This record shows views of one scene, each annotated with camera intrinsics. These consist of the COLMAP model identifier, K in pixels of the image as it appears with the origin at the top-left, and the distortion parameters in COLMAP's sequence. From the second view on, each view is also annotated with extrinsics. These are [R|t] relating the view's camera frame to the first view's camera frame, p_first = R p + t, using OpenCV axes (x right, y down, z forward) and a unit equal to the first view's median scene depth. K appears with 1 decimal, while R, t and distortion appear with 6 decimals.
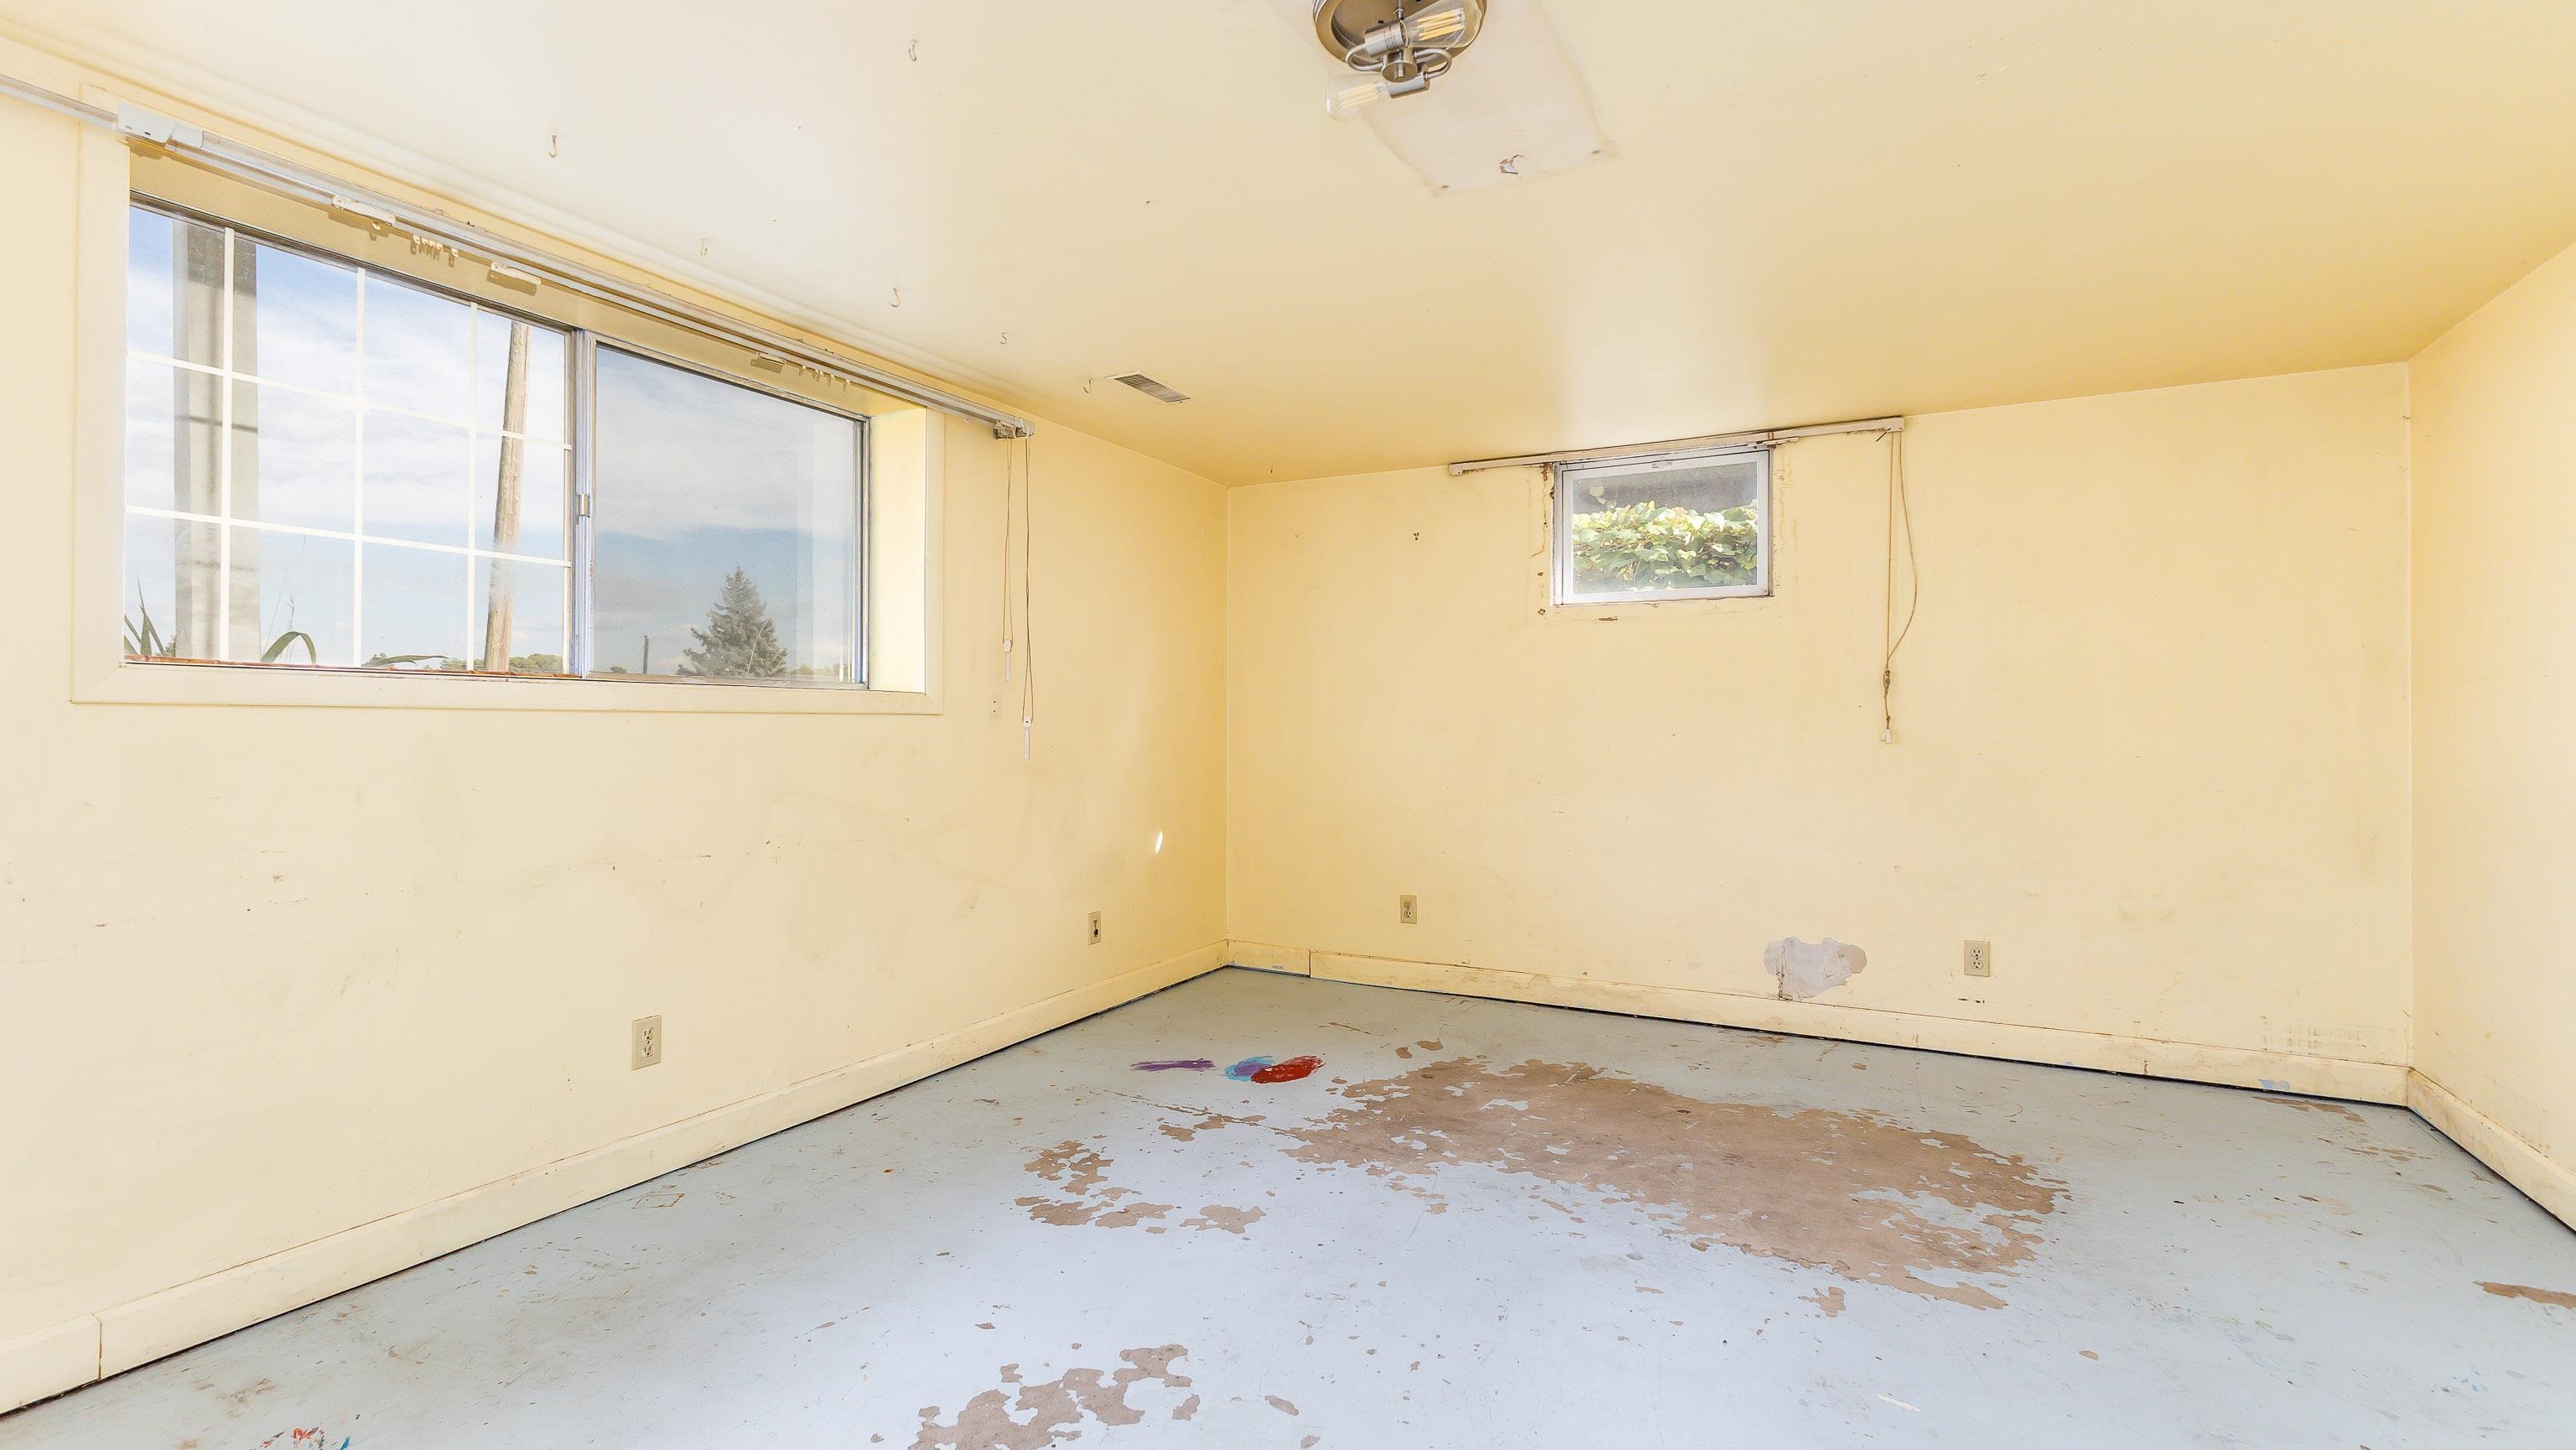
lens RADIAL K [[1147.4, 0, 1285.8], [0, 1147.4, 724.4], [0, 0, 1]] dist [0.009179, -0.001559]
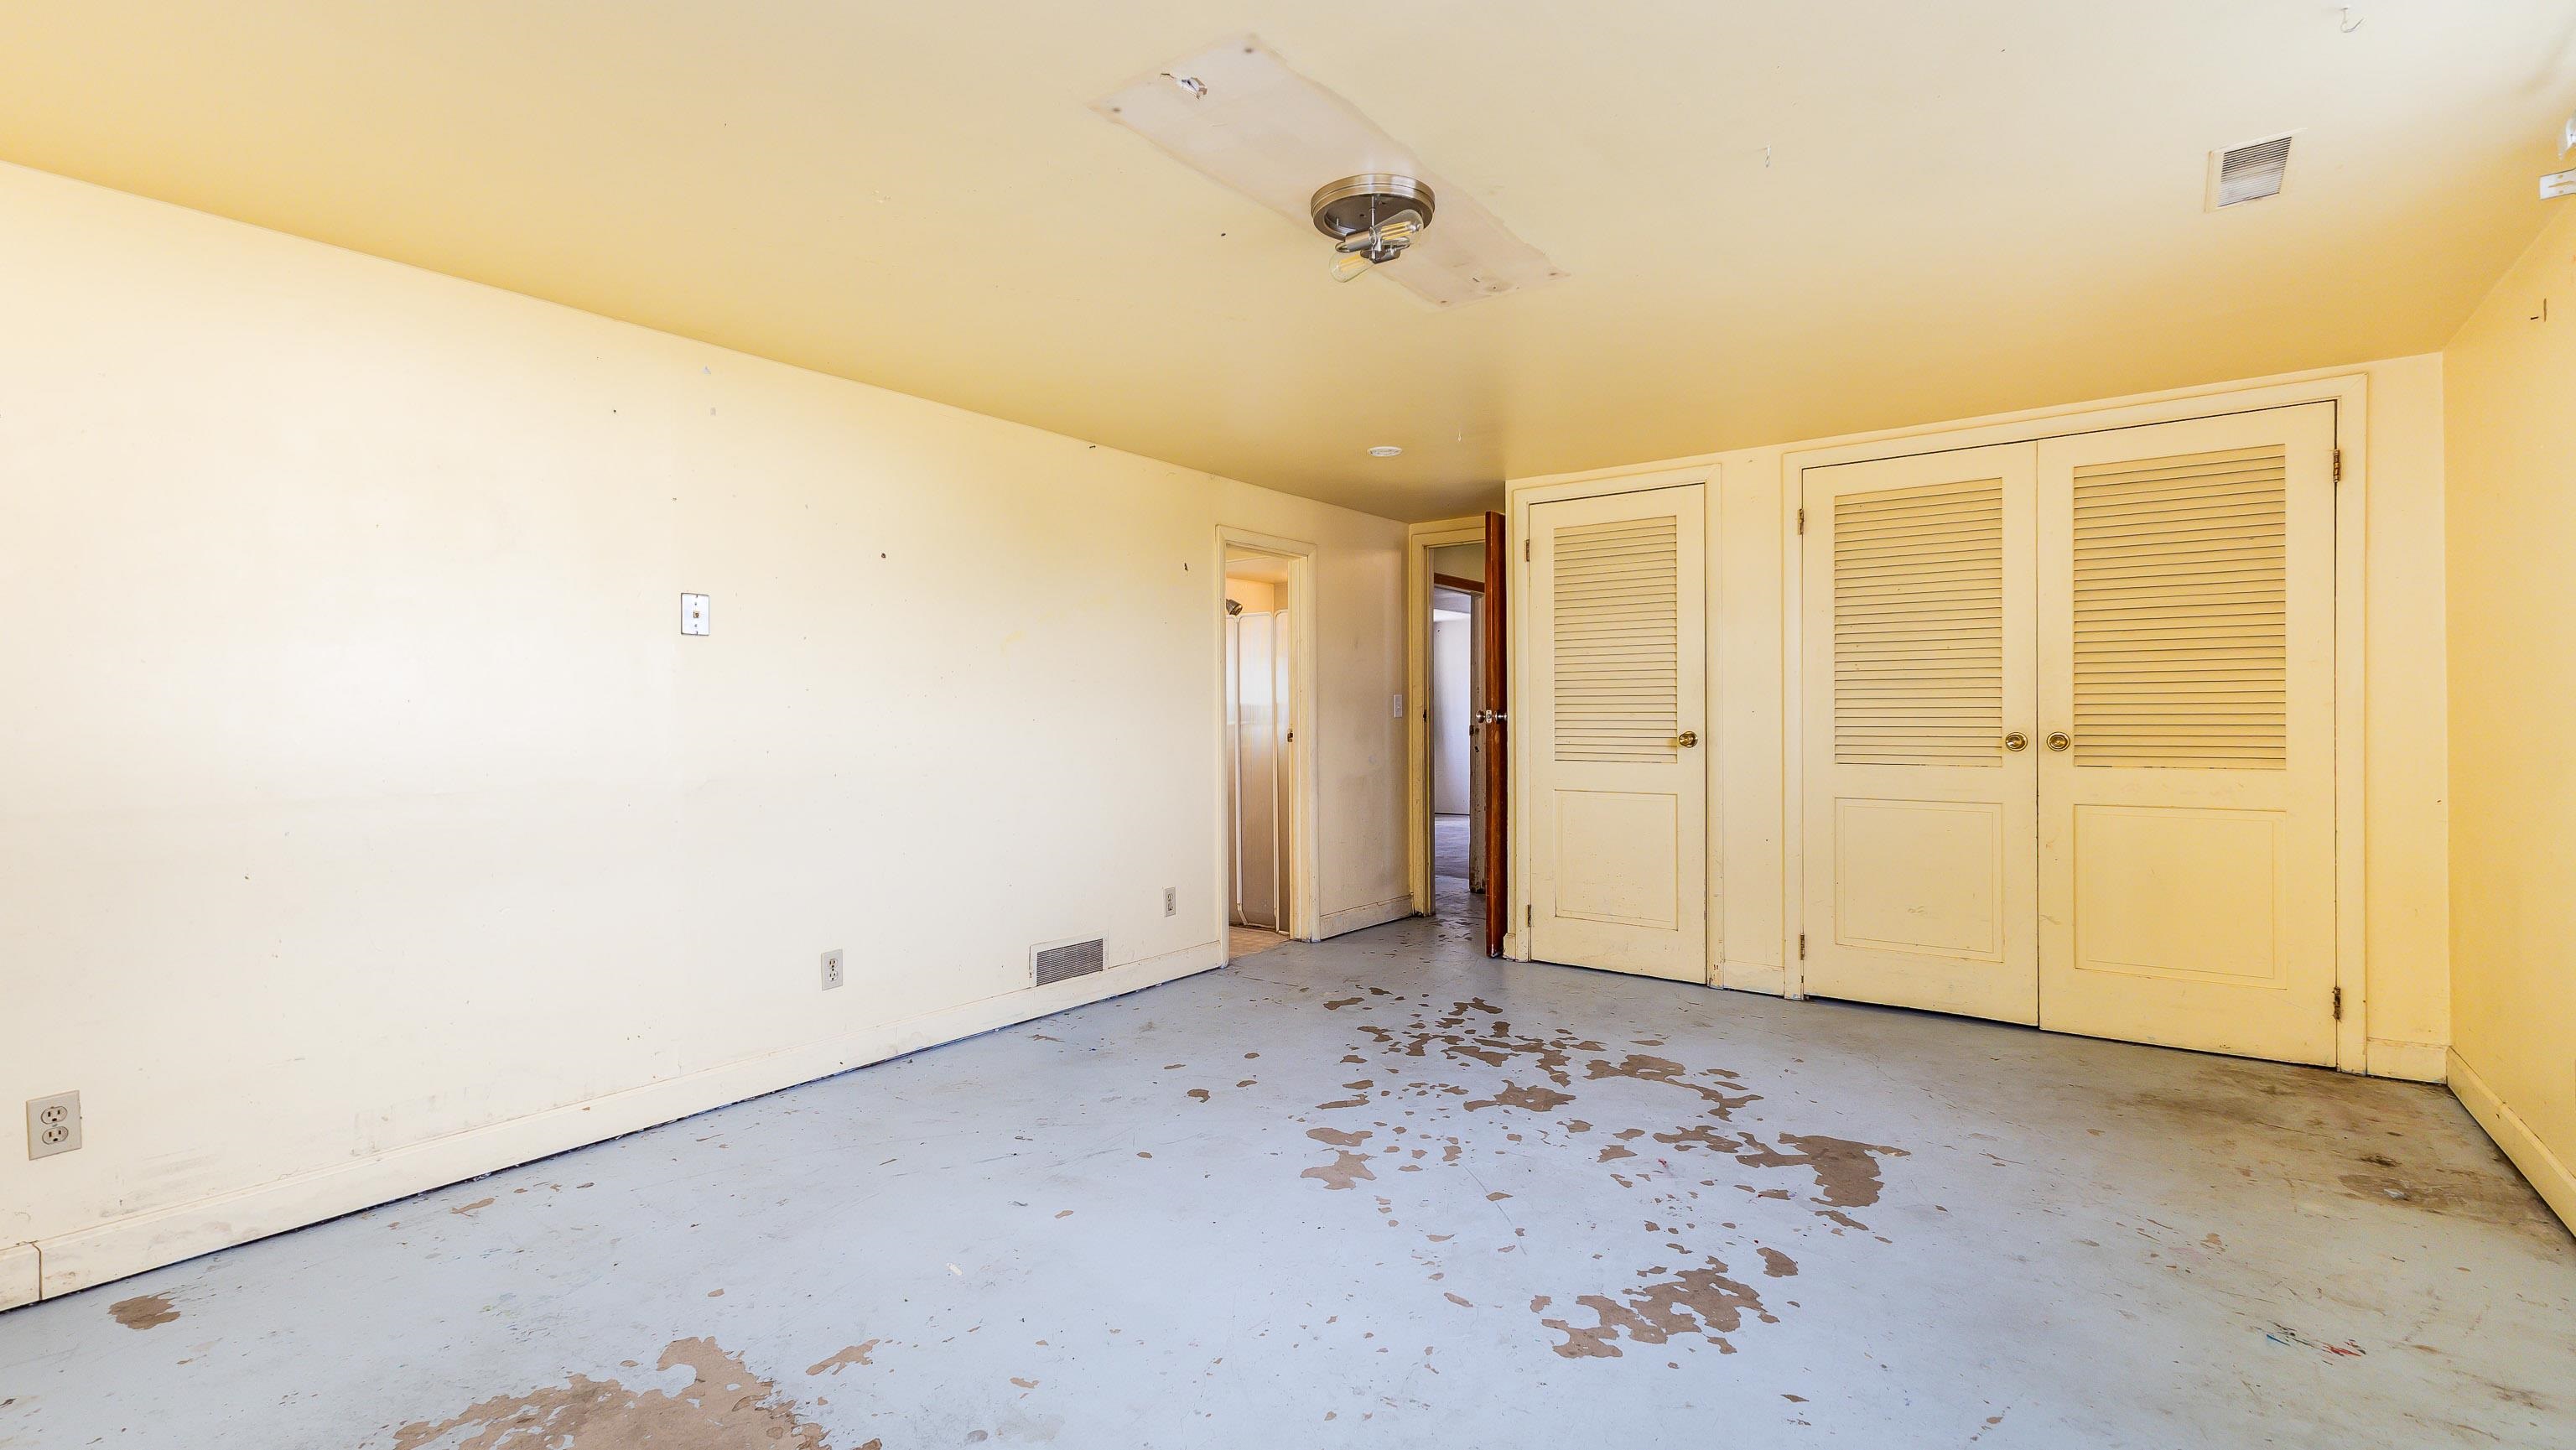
lens RADIAL K [[1147.4, 0, 1295.5], [0, 1147.4, 723.9], [0, 0, 1]] dist [0.009179, -0.001559]
pose [[-0.988585, -0.000094, 0.150663, -0.009431], [0.001658, 0.999932, 0.011503, -0.005399], [-0.150654, 0.011622, -0.988518, 1.288475]]
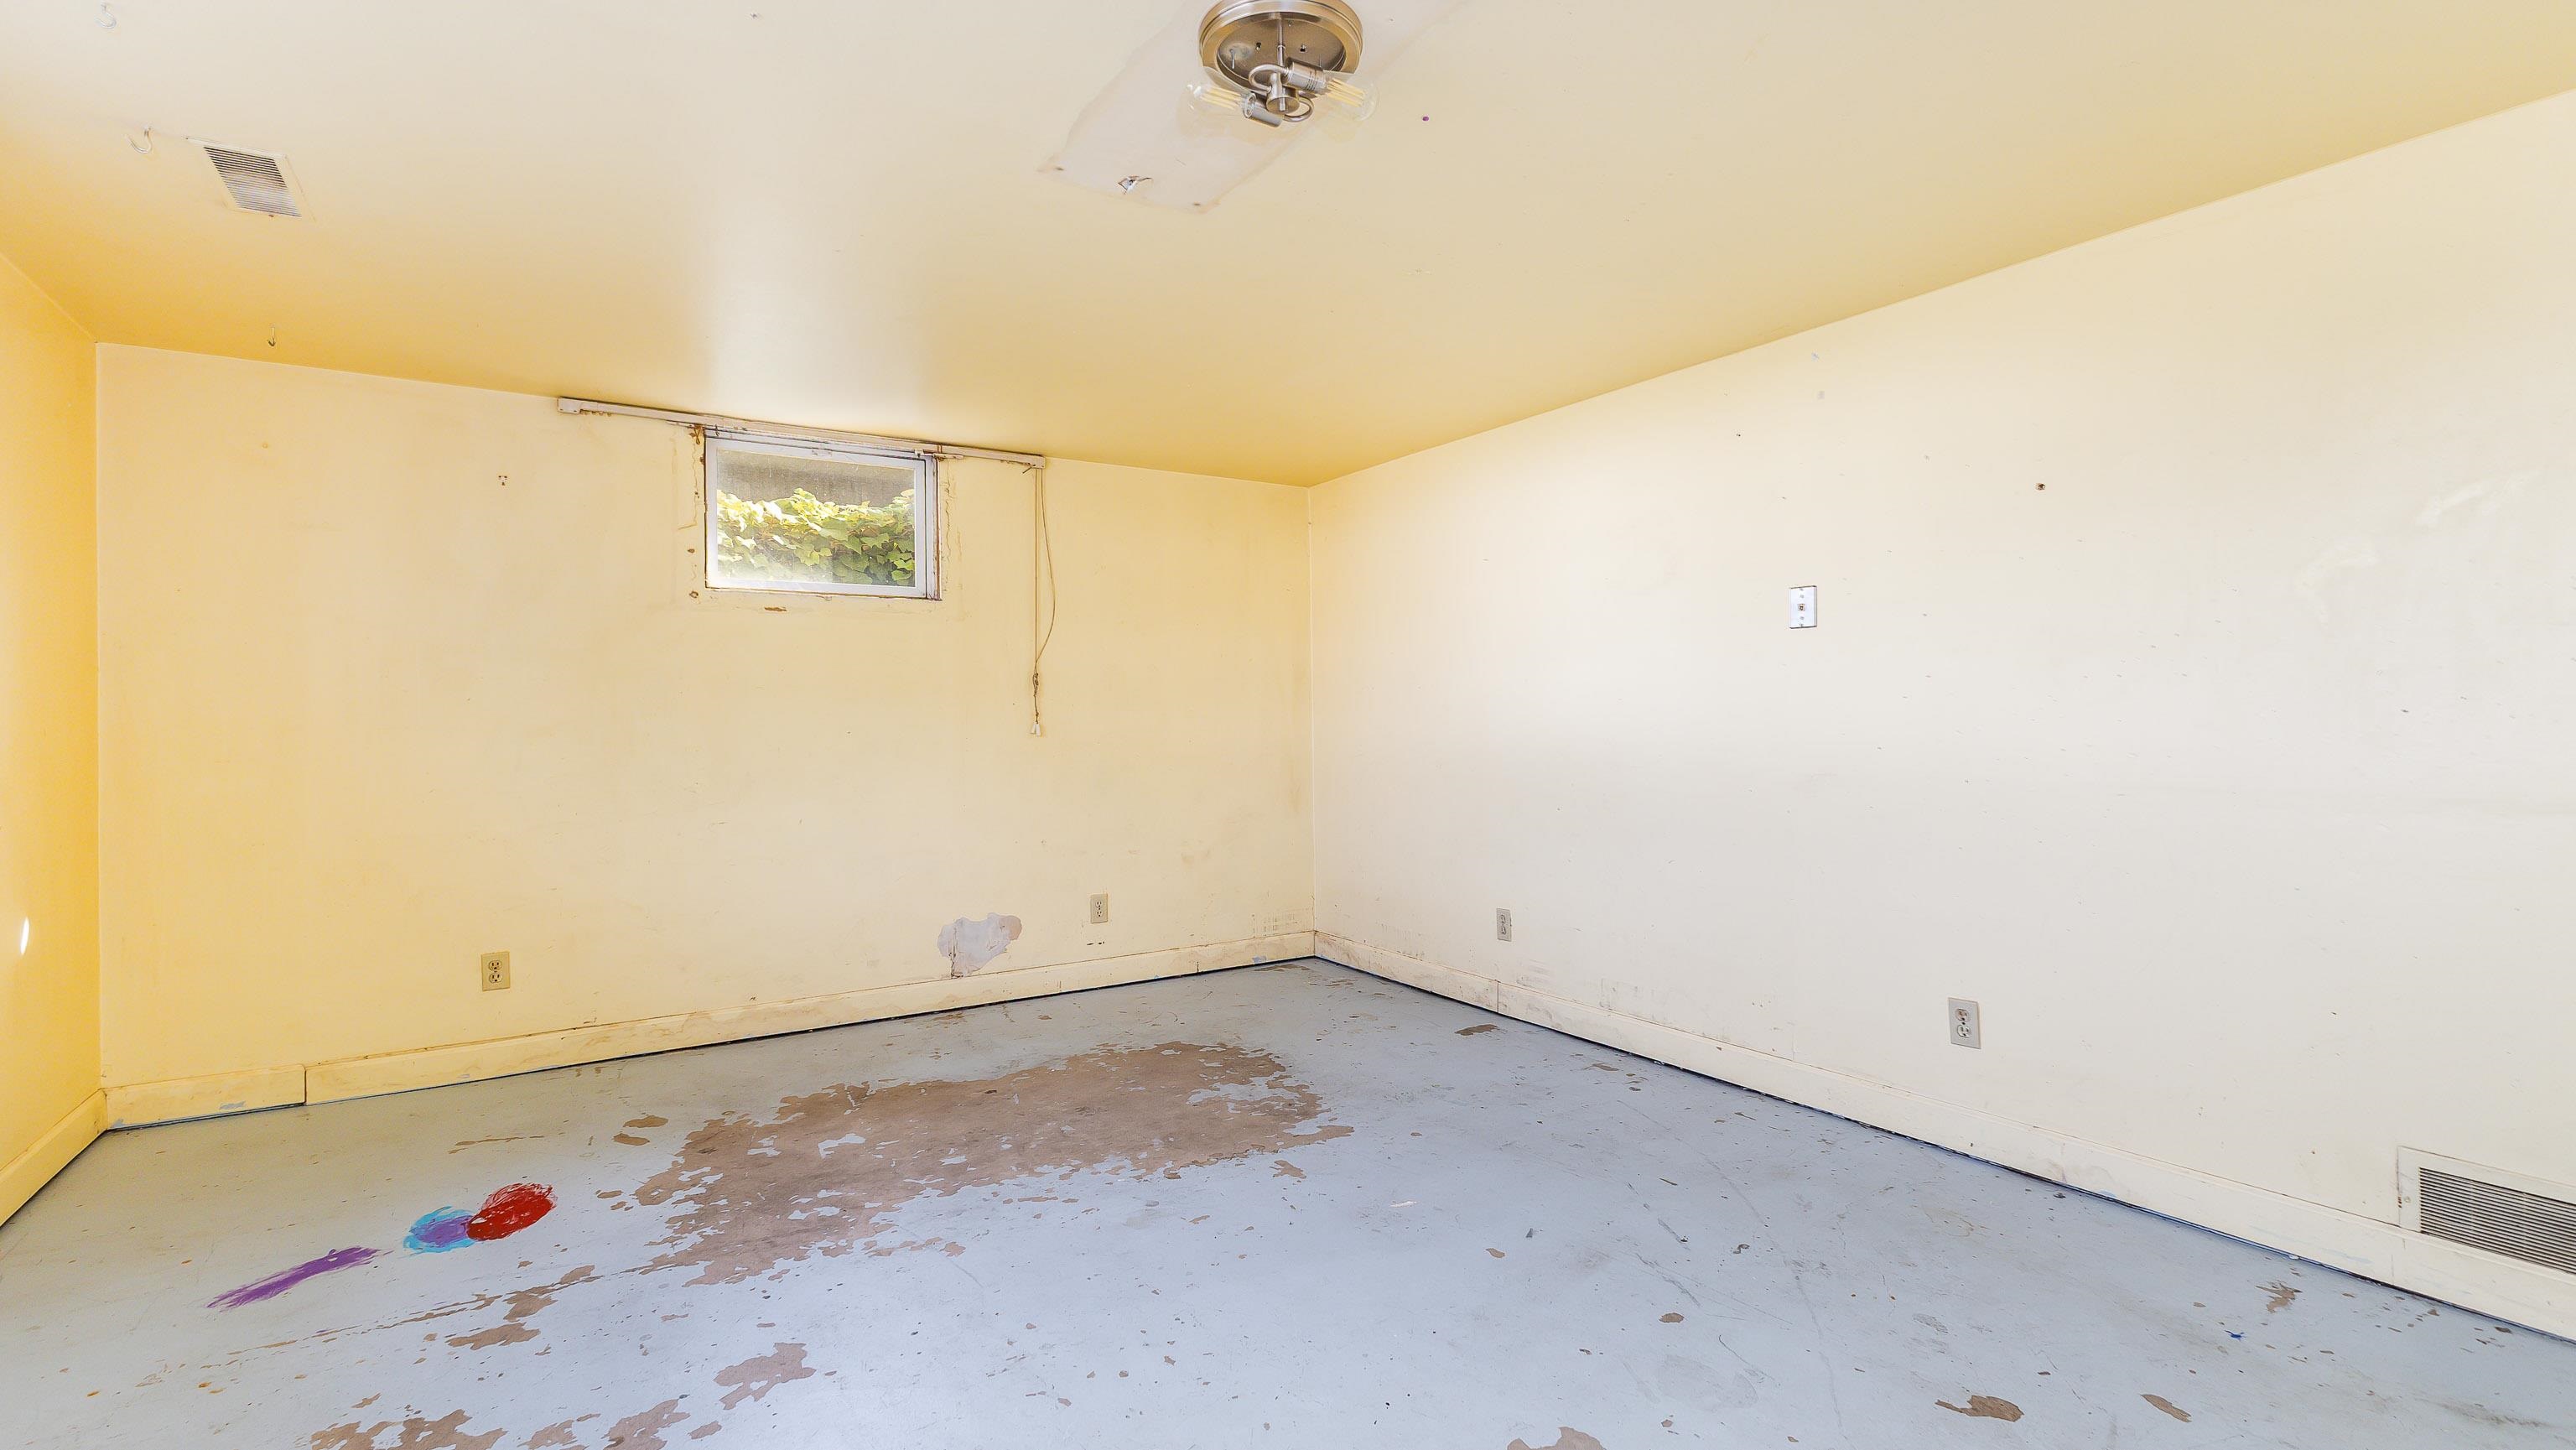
lens RADIAL K [[1147.4, 0, 1290.0], [0, 1147.4, 708.1], [0, 0, 1]] dist [0.009179, -0.001559]
pose [[0.496942, -0.001189, 0.867783, -0.440427], [0.012637, 0.999903, -0.005867, -0.001435], [-0.867692, 0.013882, 0.496909, 0.253328]]
